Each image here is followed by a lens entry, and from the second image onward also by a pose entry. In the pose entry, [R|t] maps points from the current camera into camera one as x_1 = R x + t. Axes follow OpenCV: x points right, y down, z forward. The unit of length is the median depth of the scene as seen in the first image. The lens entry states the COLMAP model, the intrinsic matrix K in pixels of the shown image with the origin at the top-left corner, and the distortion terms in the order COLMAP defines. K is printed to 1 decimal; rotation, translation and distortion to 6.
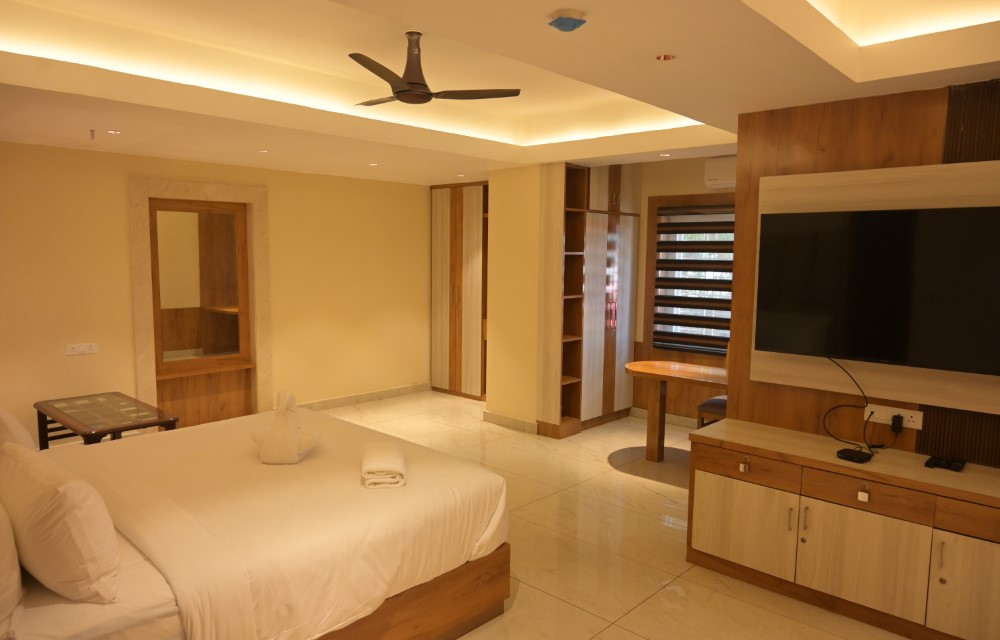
lens RADIAL K [[663.5, 0, 496.9], [0, 663.5, 324.0], [0, 0, 1]] dist [-0.010184, 0.006373]
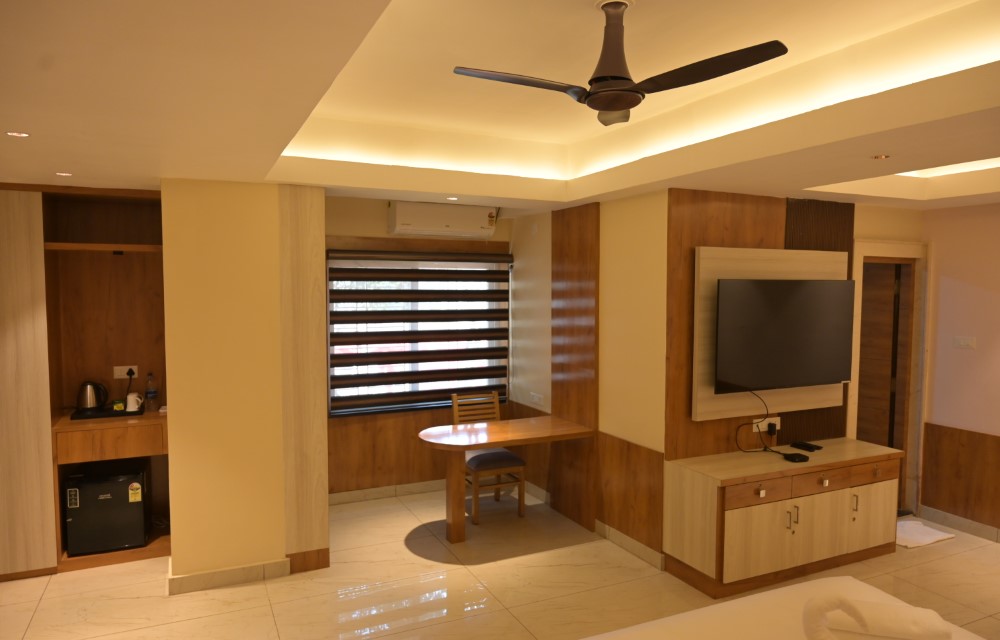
lens RADIAL K [[663.5, 0, 495.4], [0, 663.5, 322.3], [0, 0, 1]] dist [-0.010184, 0.006373]
pose [[0.365419, -0.058849, 0.928981, -1.031573], [0.097125, 0.994963, 0.024824, -0.190905], [-0.925762, 0.081156, 0.369294, 1.135766]]
